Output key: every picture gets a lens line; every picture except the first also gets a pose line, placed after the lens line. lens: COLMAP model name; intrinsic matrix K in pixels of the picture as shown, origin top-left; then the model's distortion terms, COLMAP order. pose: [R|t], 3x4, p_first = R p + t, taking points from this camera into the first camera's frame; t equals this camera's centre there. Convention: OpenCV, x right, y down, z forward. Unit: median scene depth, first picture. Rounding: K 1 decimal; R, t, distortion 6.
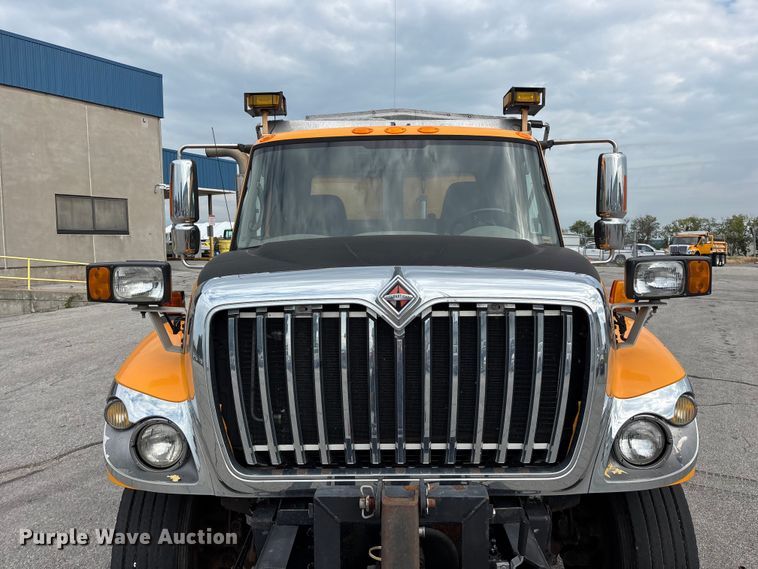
lens RADIAL K [[573.3, 0, 368.8], [0, 573.3, 284.5], [0, 0, 1]] dist [0.065889, -0.082517]
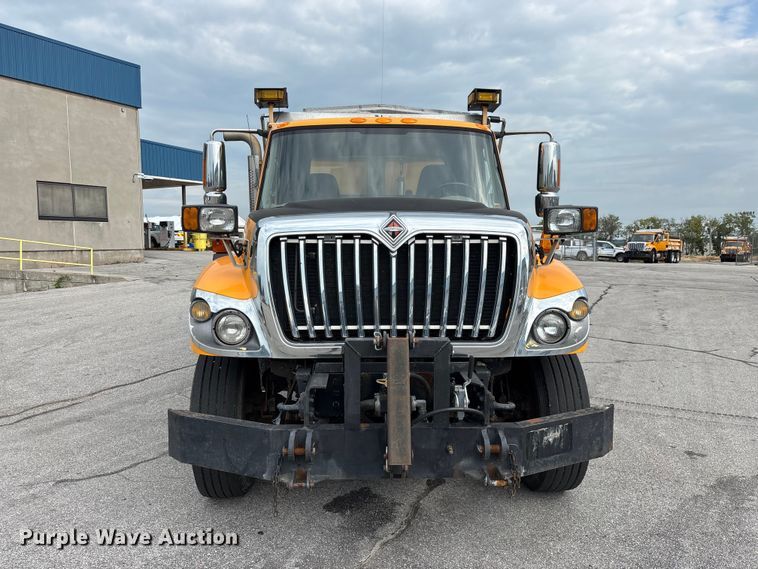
lens RADIAL K [[562.4, 0, 380.1], [0, 562.4, 288.2], [0, 0, 1]] dist [0.046455, -0.070403]
pose [[0.997268, 0.004593, 0.073731, -0.040128], [-0.005800, 0.999853, 0.016163, 0.066555], [-0.073646, -0.016546, 0.997147, -0.205401]]
